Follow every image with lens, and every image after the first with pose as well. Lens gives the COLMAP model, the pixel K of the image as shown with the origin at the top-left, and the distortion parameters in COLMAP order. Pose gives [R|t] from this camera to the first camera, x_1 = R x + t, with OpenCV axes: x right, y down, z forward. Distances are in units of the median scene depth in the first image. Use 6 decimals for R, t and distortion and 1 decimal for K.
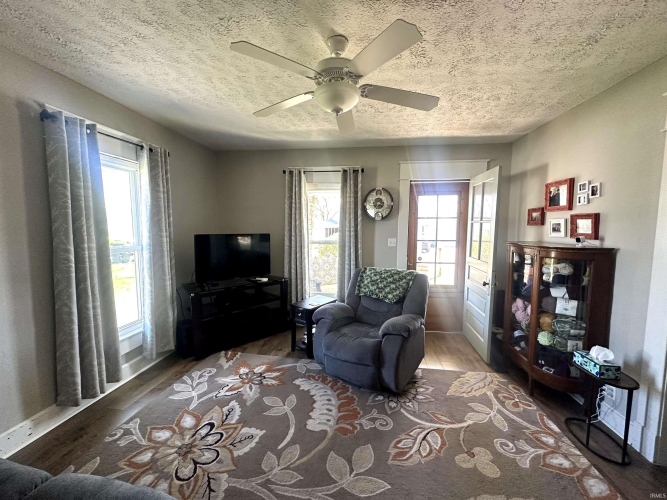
lens RADIAL K [[264.7, 0, 333.5], [0, 264.7, 250.0], [0, 0, 1]] dist [-0.000235, 0.000200]
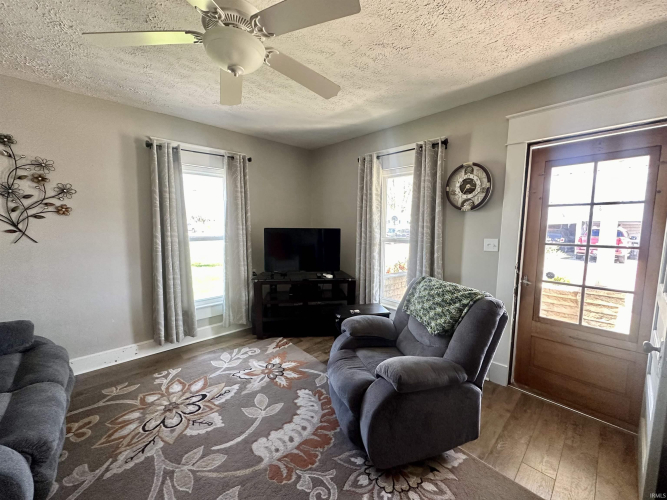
lens RADIAL K [[264.7, 0, 333.5], [0, 264.7, 250.0], [0, 0, 1]] dist [-0.000235, 0.000200]
pose [[0.772249, 0.064860, -0.632001, 0.434104], [-0.058966, 0.997799, 0.030349, -0.016879], [0.632578, 0.013830, 0.774373, 0.326490]]
